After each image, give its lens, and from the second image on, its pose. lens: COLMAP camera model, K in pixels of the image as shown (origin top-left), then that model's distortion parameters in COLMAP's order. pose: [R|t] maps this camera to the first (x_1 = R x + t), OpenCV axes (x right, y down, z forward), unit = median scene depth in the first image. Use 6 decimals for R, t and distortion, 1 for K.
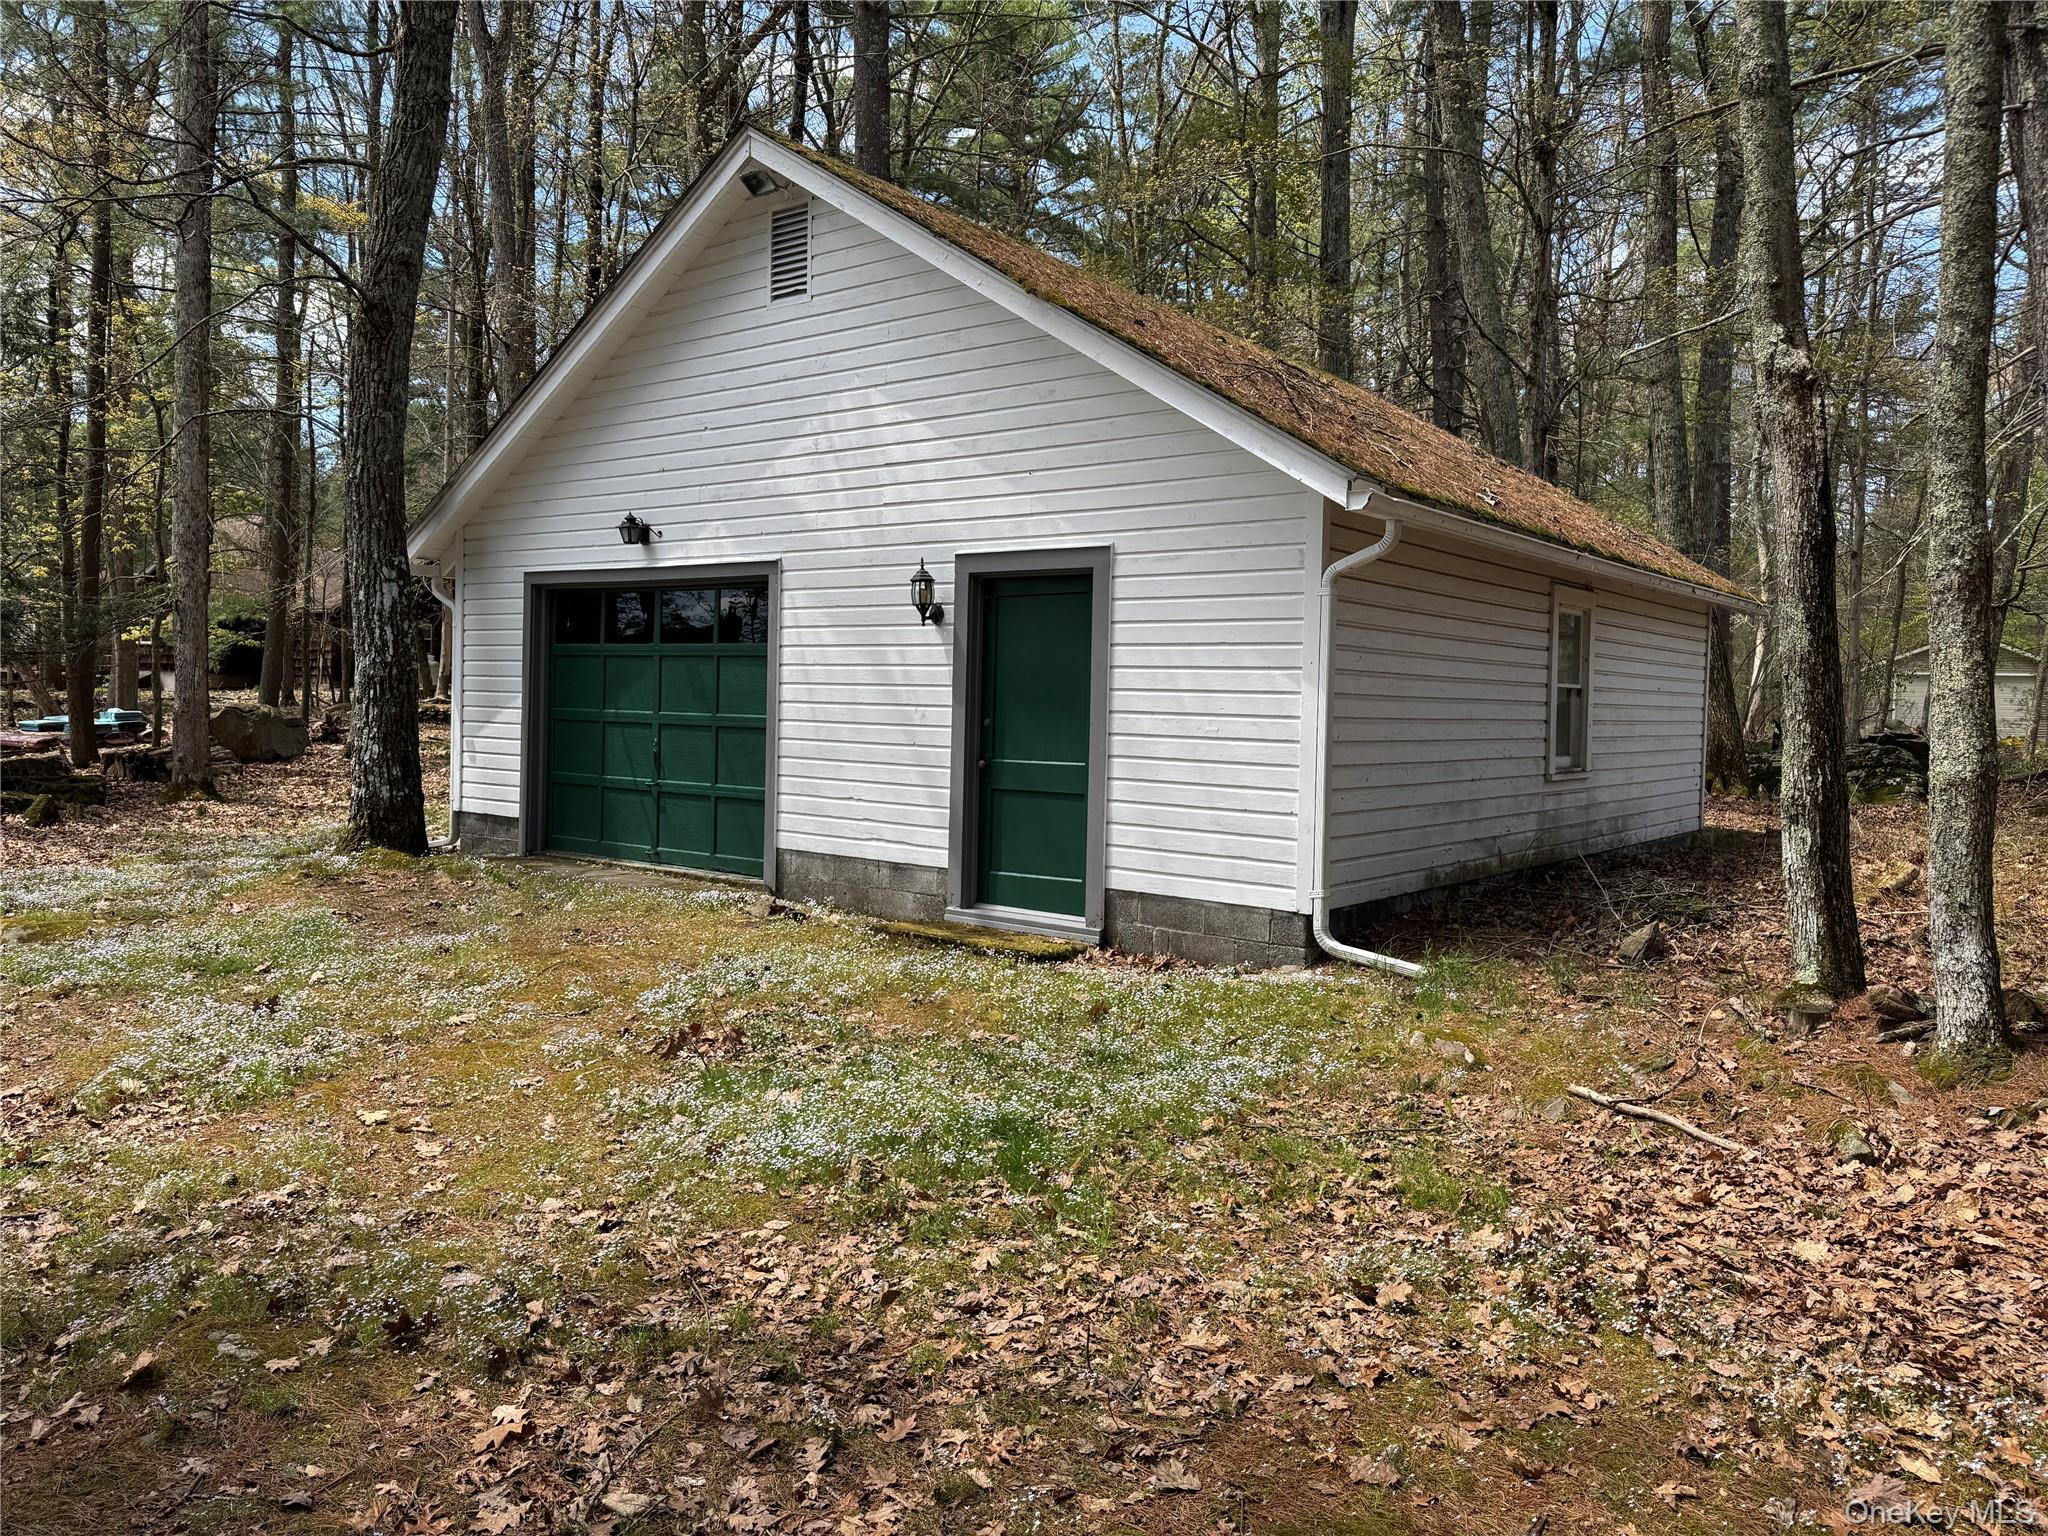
lens RADIAL K [[1435.9, 0, 1021.5], [0, 1435.9, 758.1], [0, 0, 1]] dist [0.045489, -0.049458]
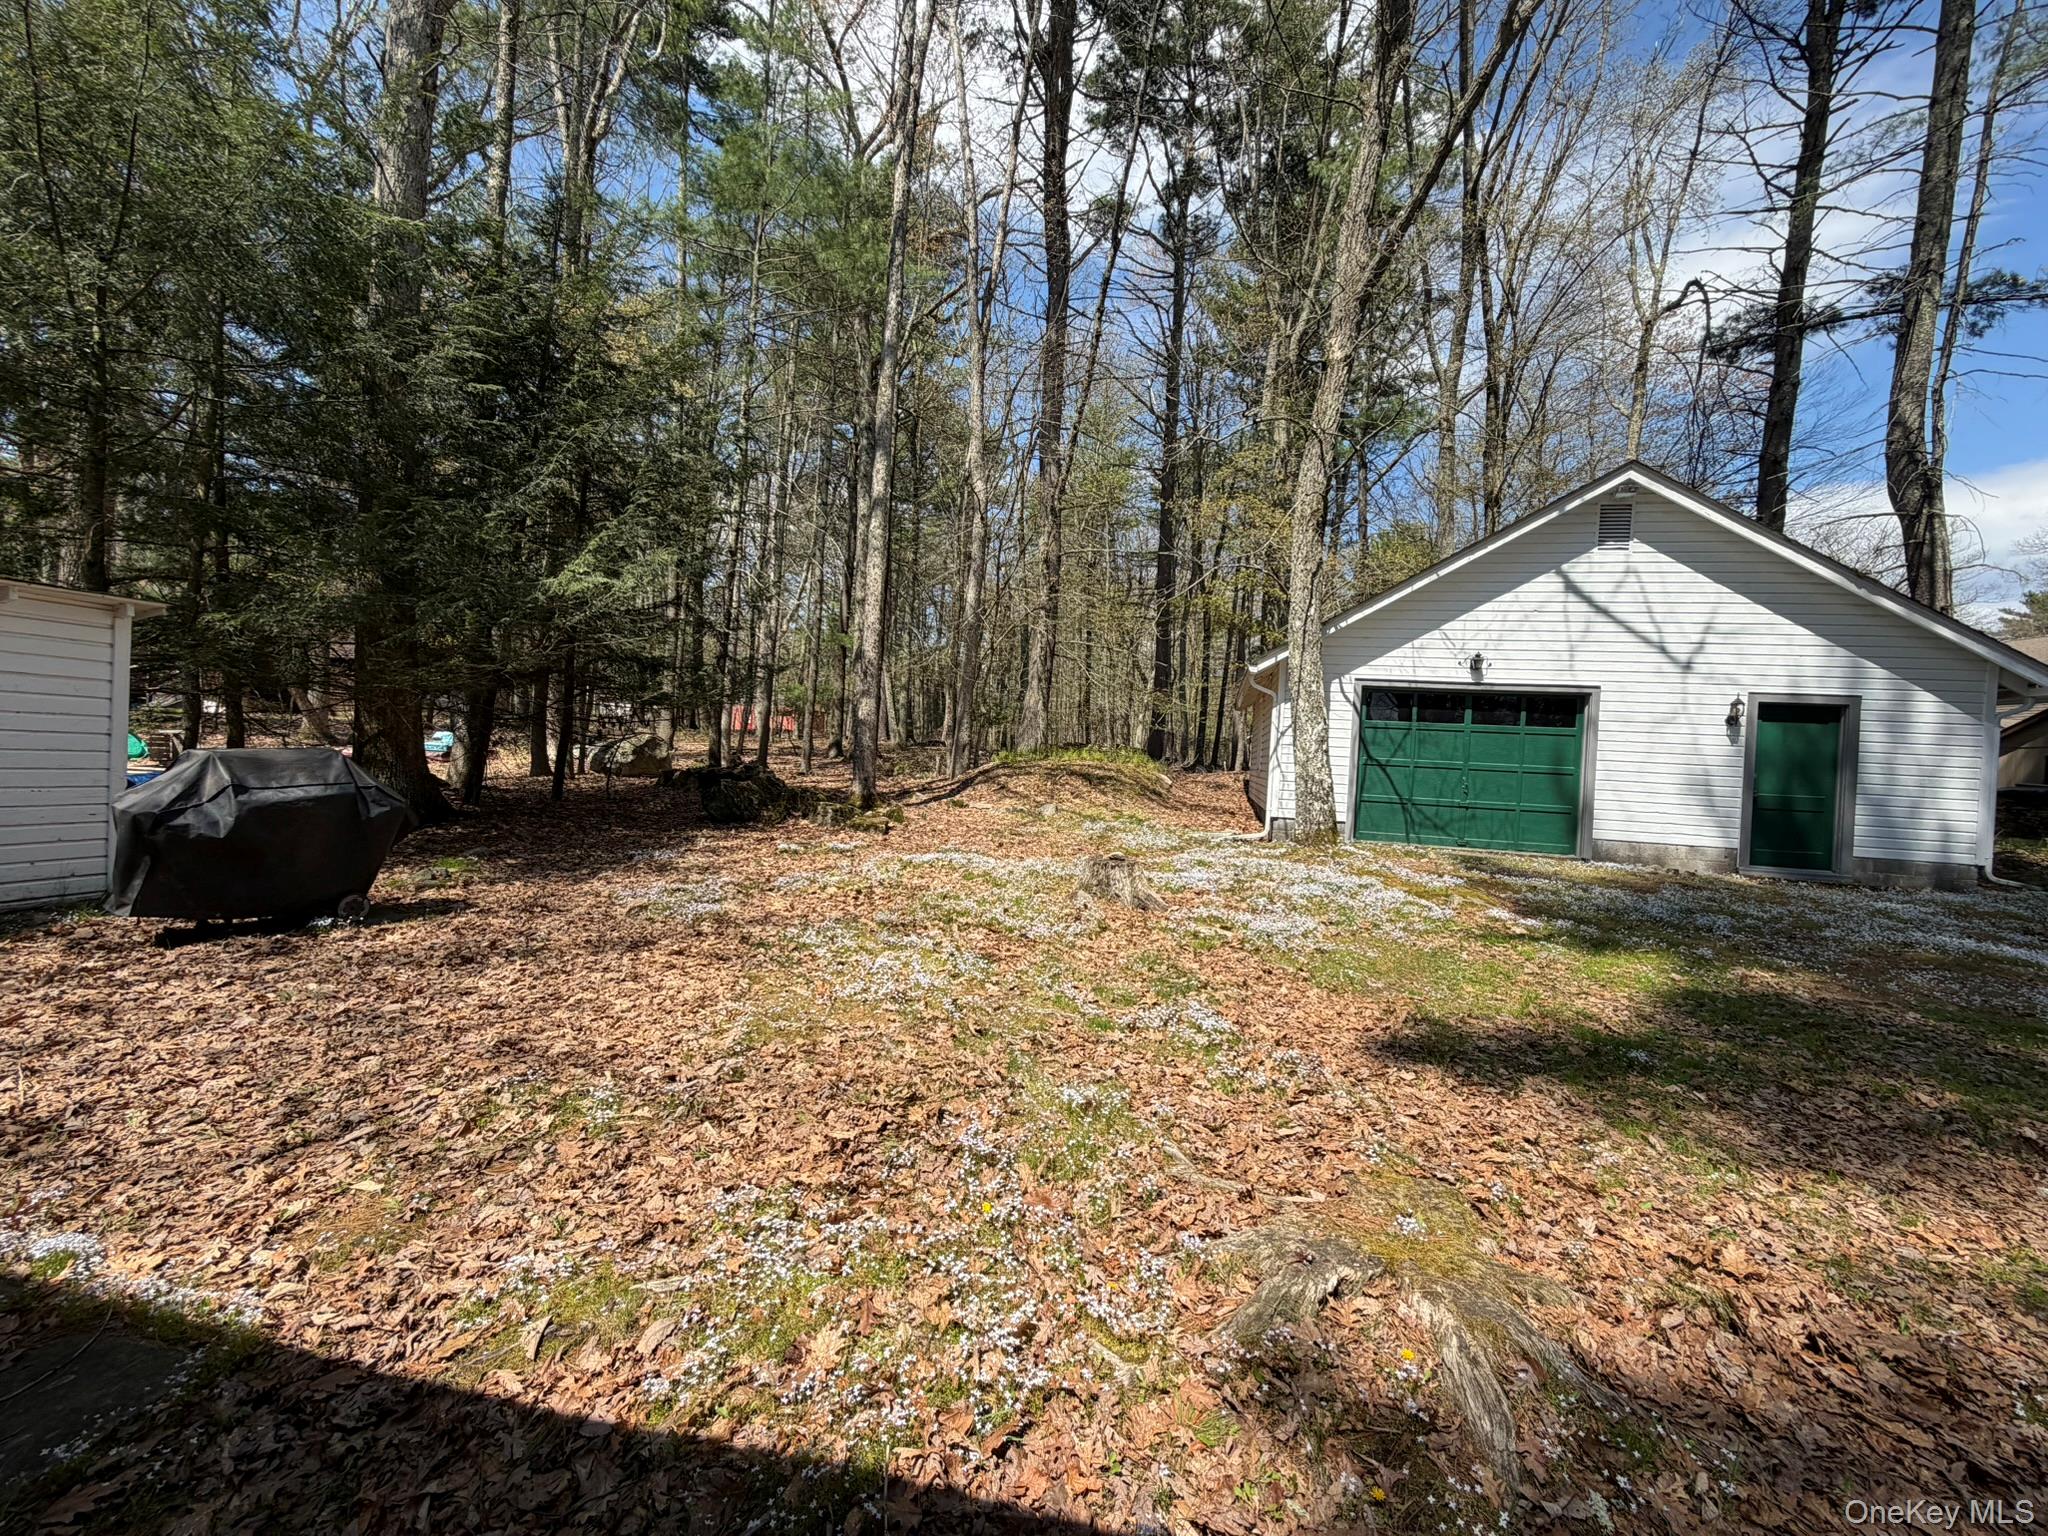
lens RADIAL K [[817.8, 0, 1007.9], [0, 817.8, 765.5], [0, 0, 1]] dist [0.000552, -0.000061]
pose [[0.909889, 0.028715, 0.413856, -1.231941], [-0.016993, 0.999344, -0.031978, 0.013631], [-0.414503, 0.022063, 0.909780, 0.321600]]
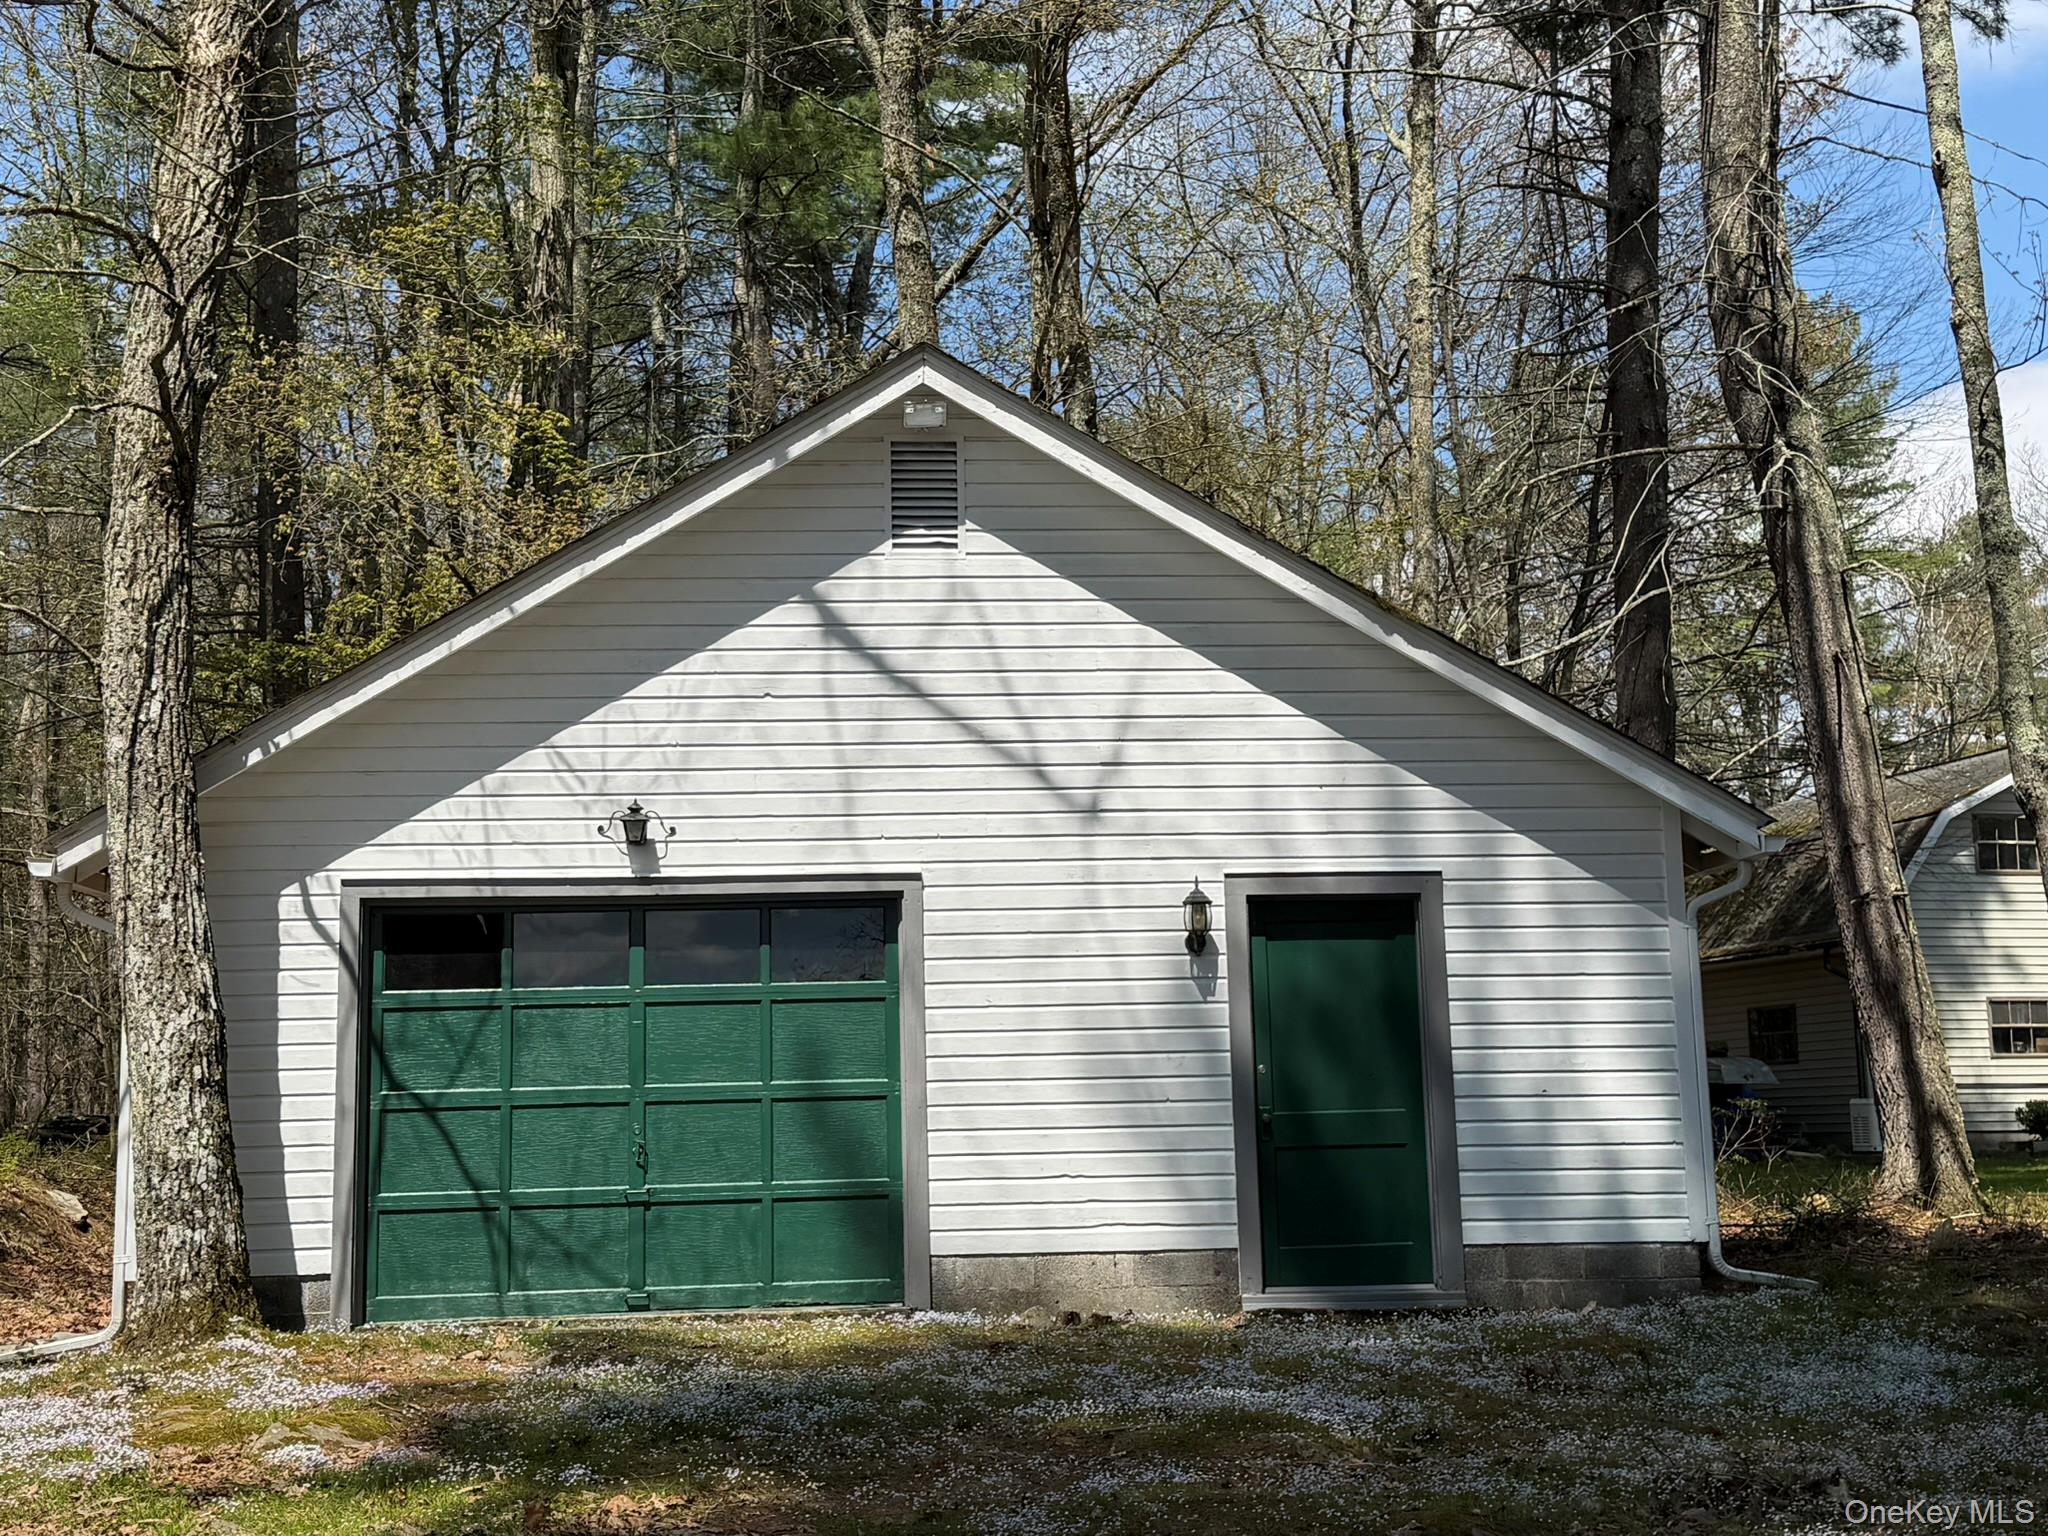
lens RADIAL K [[2703.4, 0, 1009.3], [0, 2703.4, 750.9], [0, 0, 1]] dist [0.149206, 0.000000]
pose [[0.737002, 0.066551, 0.672606, -1.040977], [0.070859, 0.982049, -0.174812, 0.052059], [-0.672166, 0.176497, 0.719056, -0.085246]]
